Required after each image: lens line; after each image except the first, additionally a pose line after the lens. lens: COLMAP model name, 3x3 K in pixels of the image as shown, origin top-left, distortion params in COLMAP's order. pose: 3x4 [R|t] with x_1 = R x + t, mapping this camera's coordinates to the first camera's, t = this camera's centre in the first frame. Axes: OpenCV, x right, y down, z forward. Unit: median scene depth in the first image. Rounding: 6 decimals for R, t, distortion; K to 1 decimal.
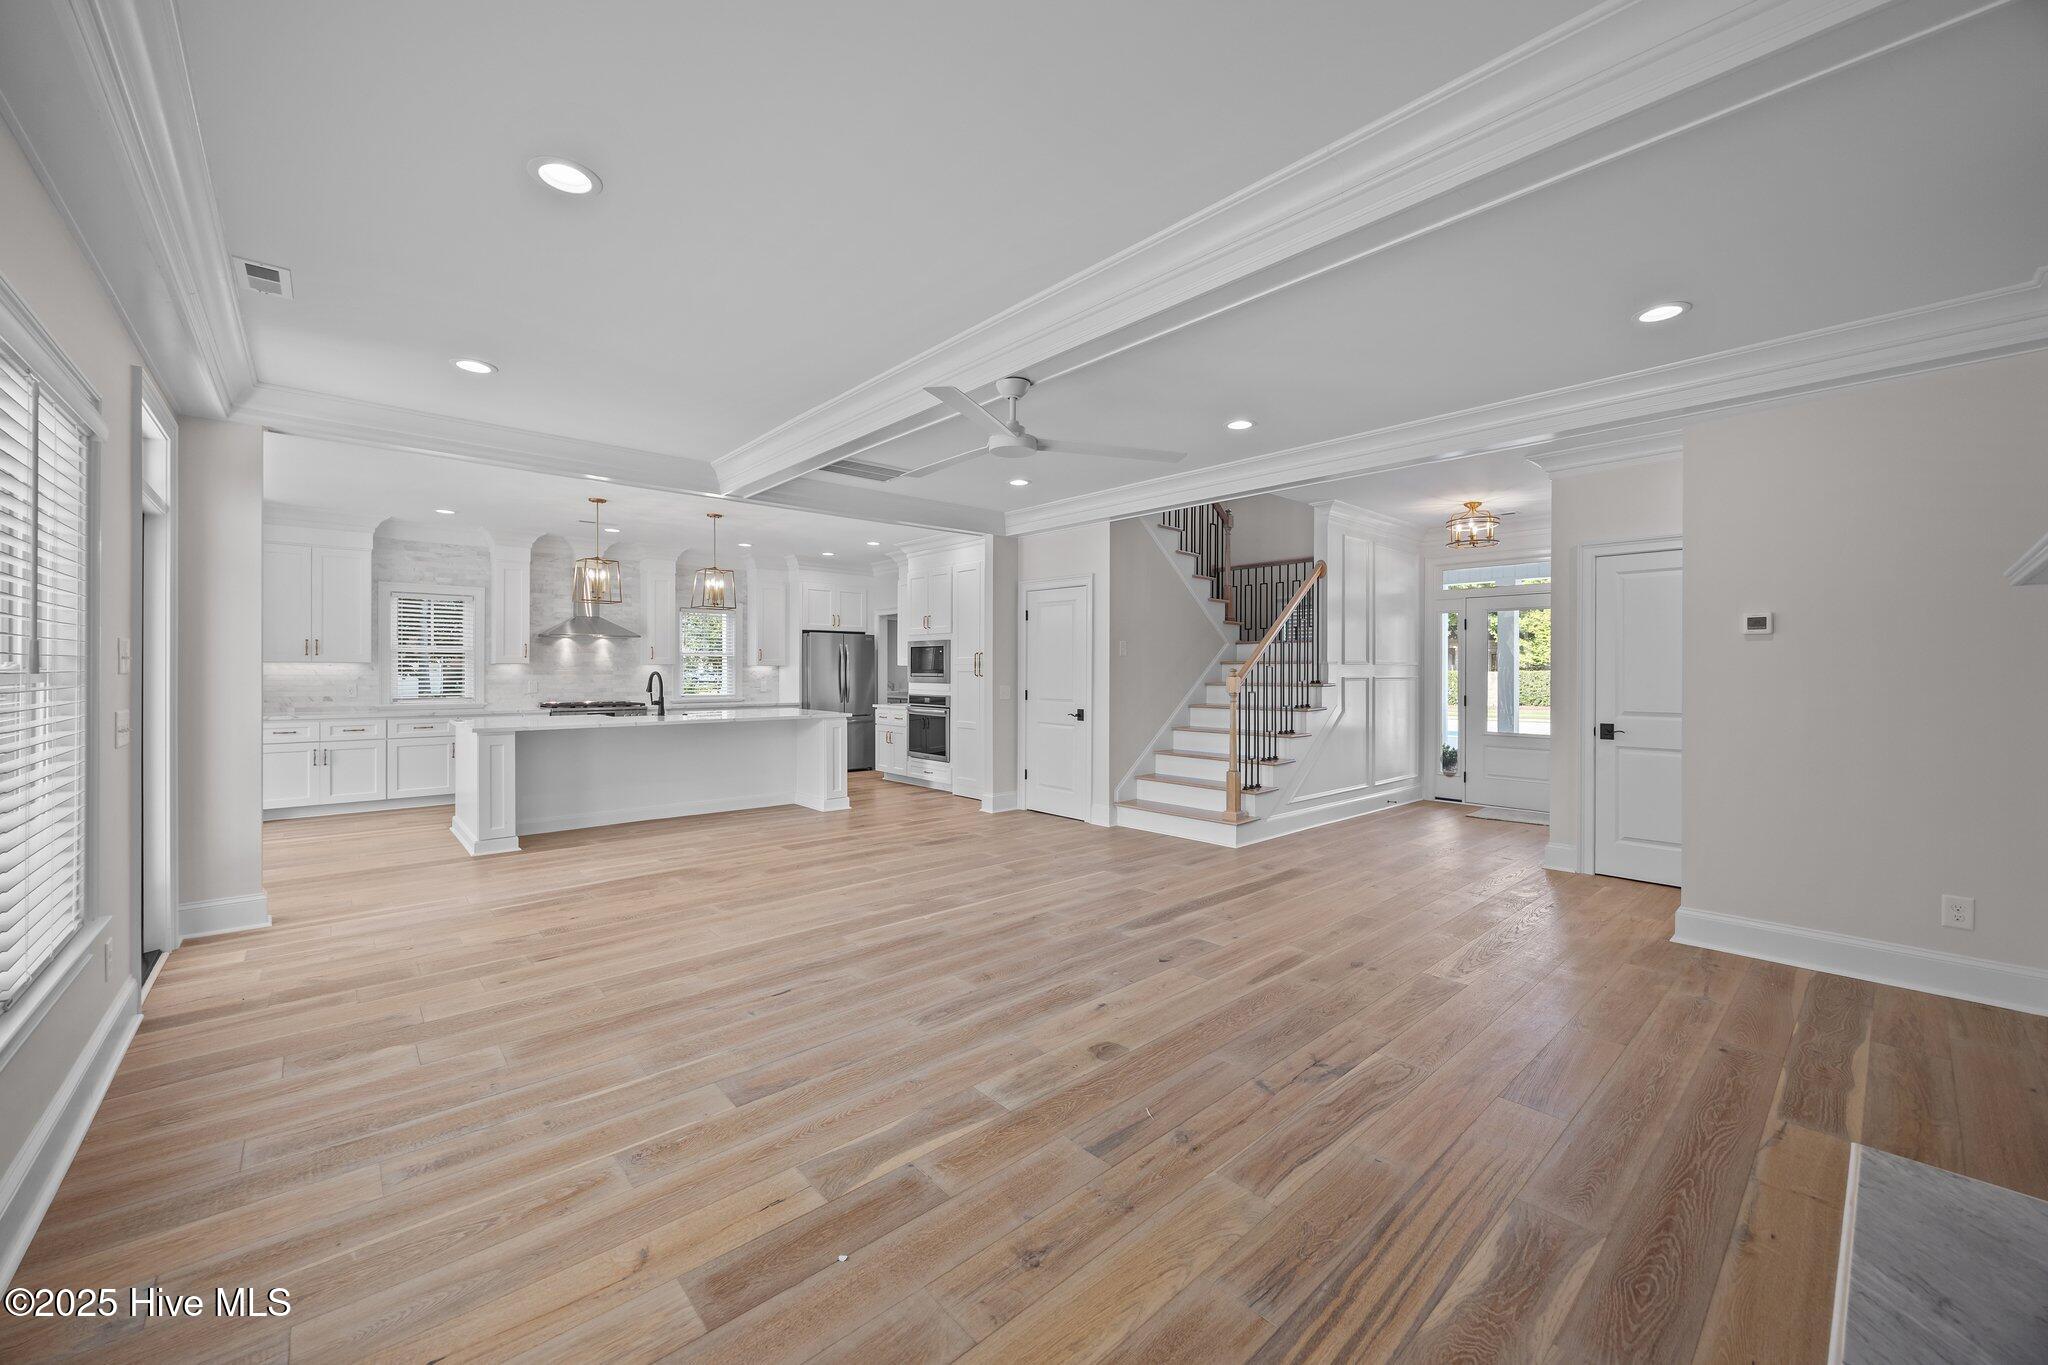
lens RADIAL K [[784.7, 0, 1030.9], [0, 784.7, 676.0], [0, 0, 1]] dist [-0.007205, 0.002176]
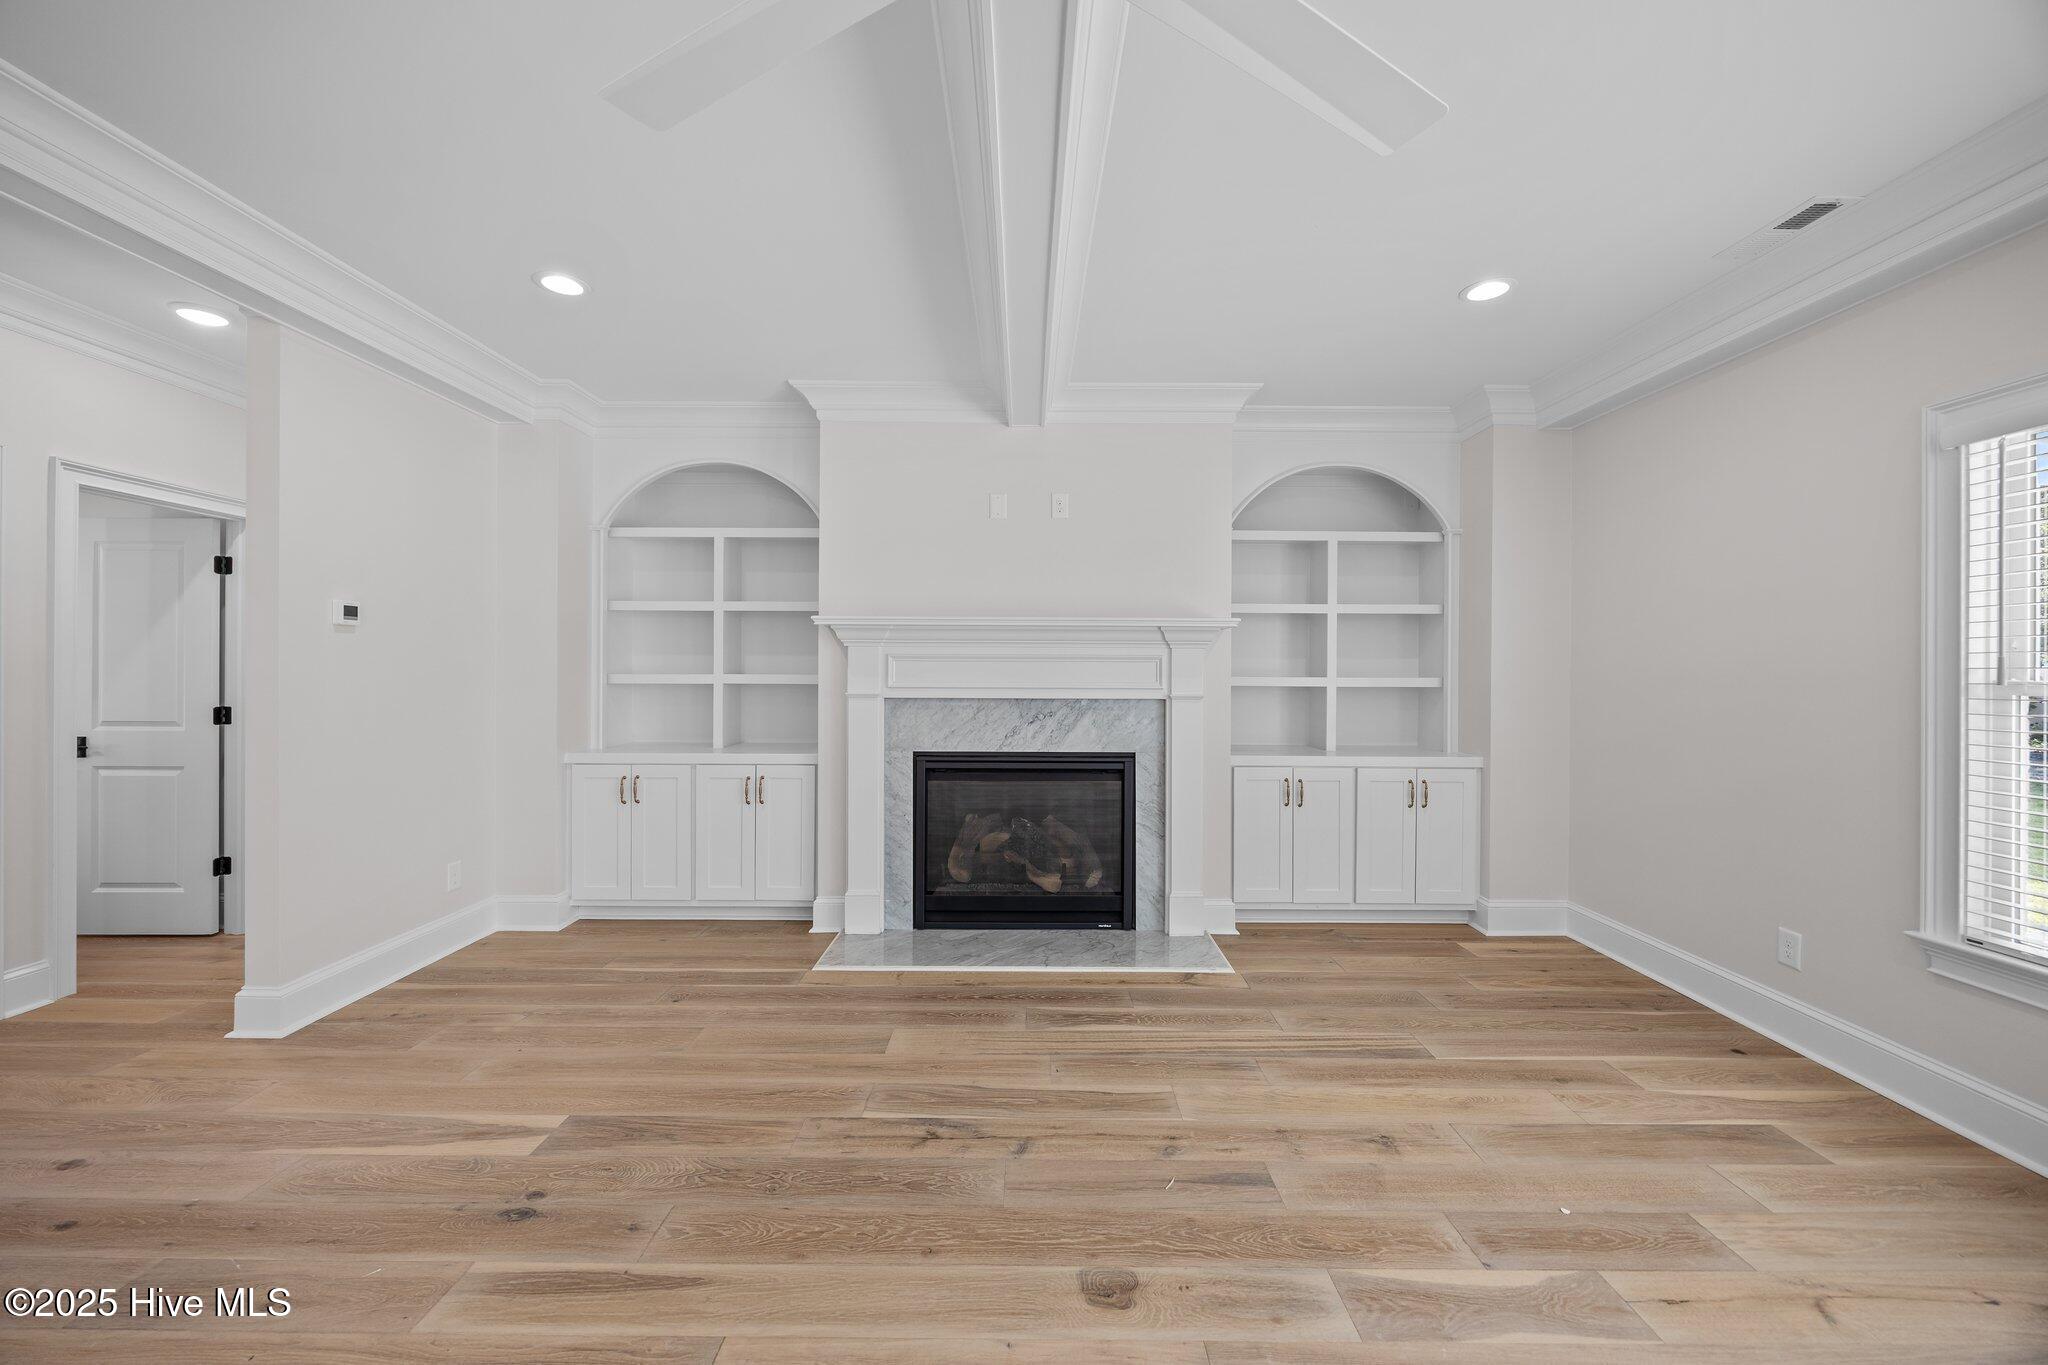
lens RADIAL K [[784.7, 0, 1029.1], [0, 784.7, 668.8], [0, 0, 1]] dist [-0.007205, 0.002176]
pose [[-0.742973, -0.005994, 0.669295, -0.099802], [-0.001359, 0.999971, 0.007446, -0.006891], [-0.669321, 0.004623, -0.742959, 0.557675]]
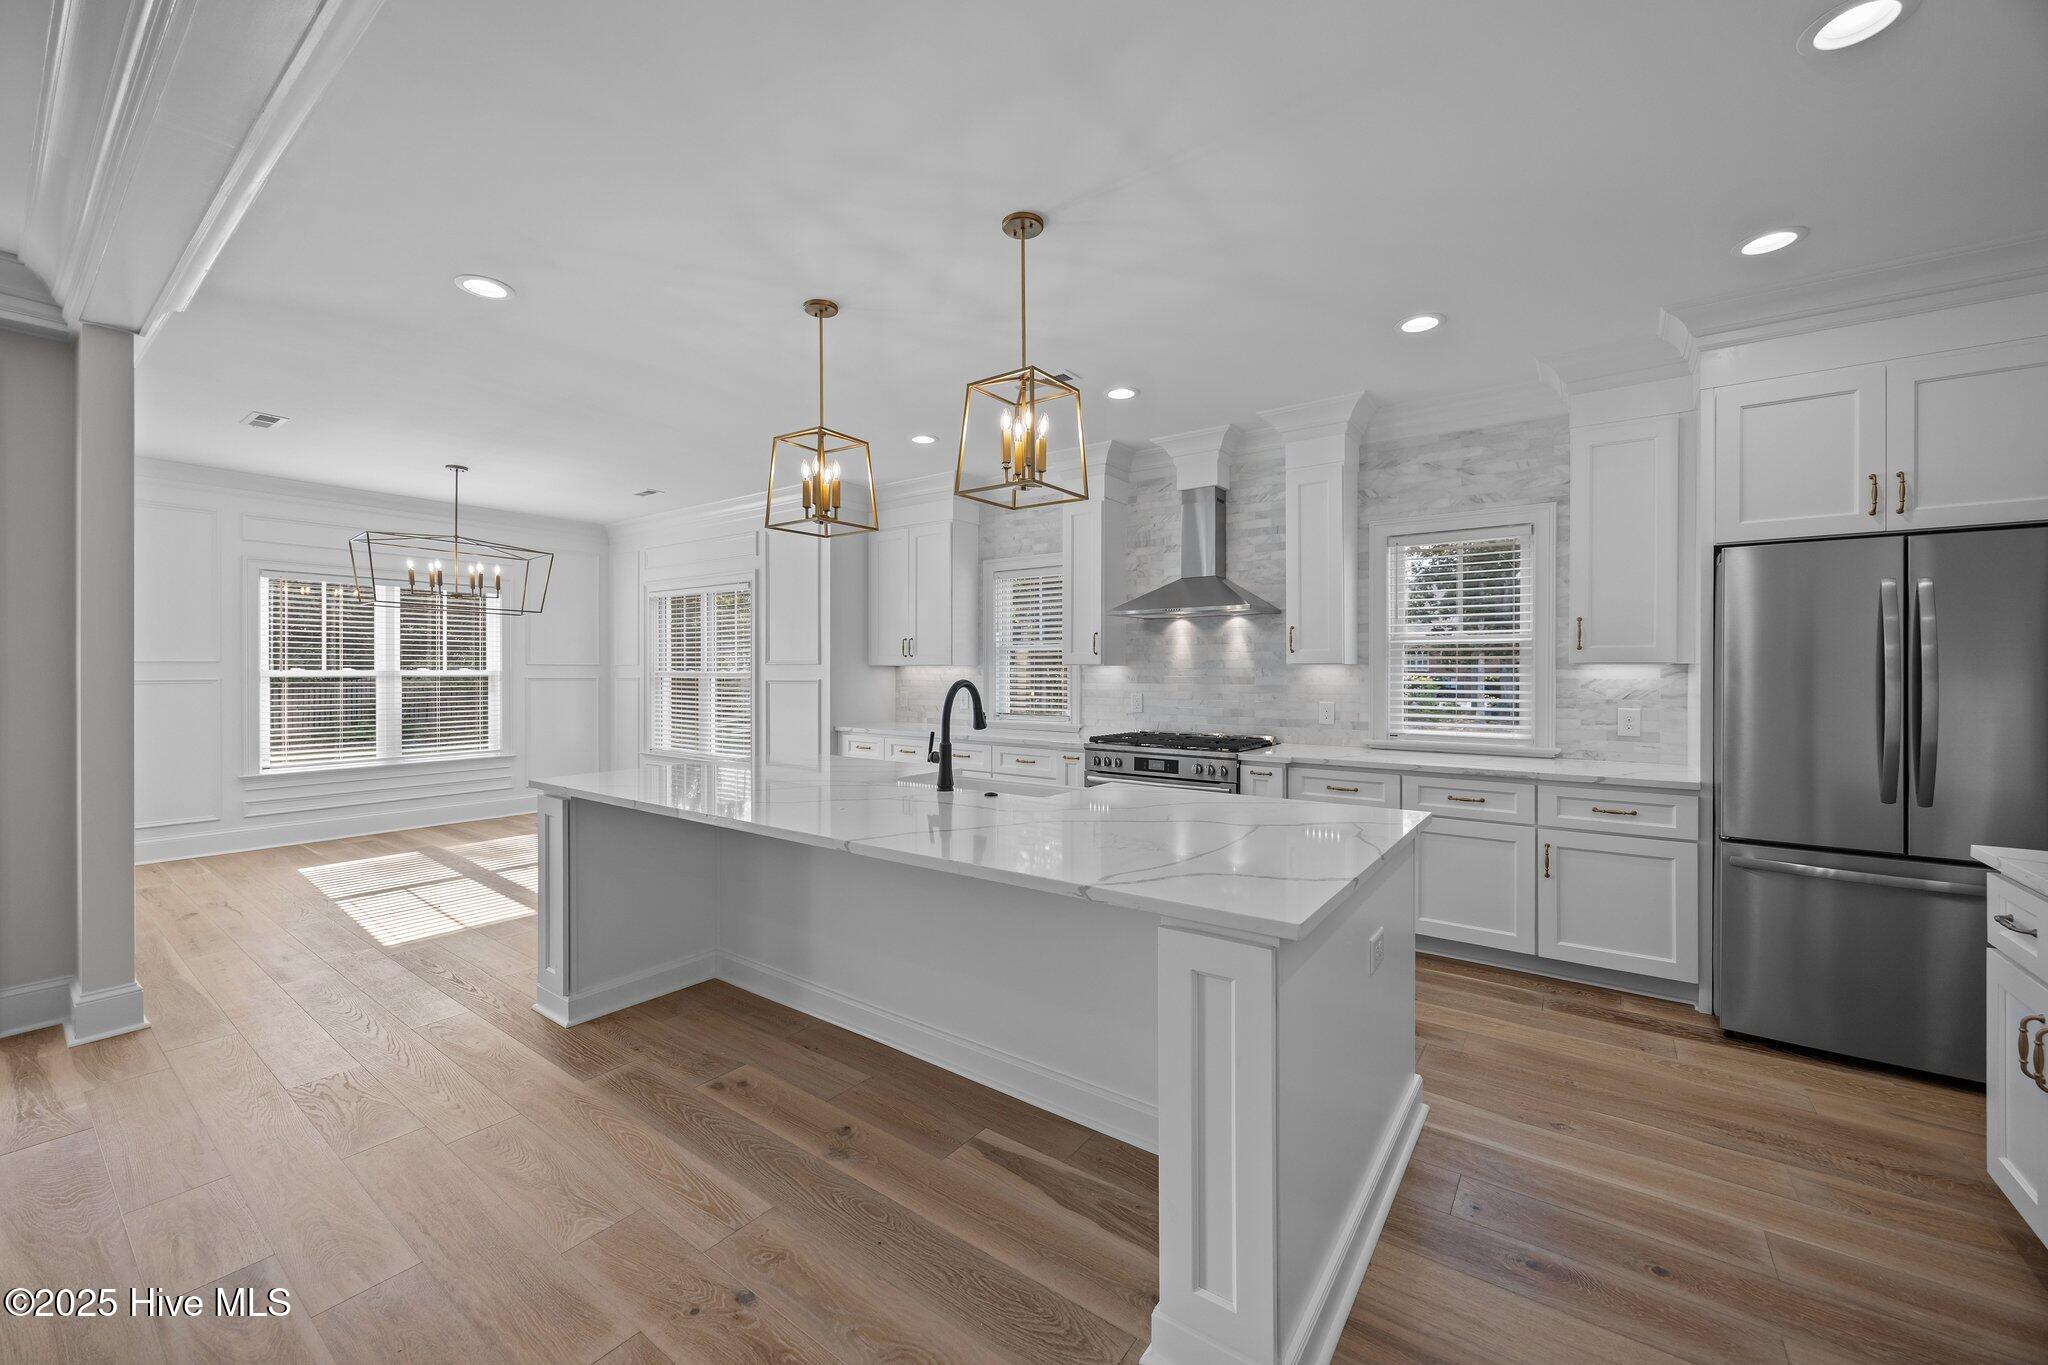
lens RADIAL K [[784.7, 0, 1031.3], [0, 784.7, 672.9], [0, 0, 1]] dist [-0.007205, 0.002176]
pose [[0.213983, -0.000973, -0.976837, -0.069481], [-0.009877, 0.999946, -0.003159, -0.007809], [0.976787, 0.010325, 0.213962, 0.921532]]
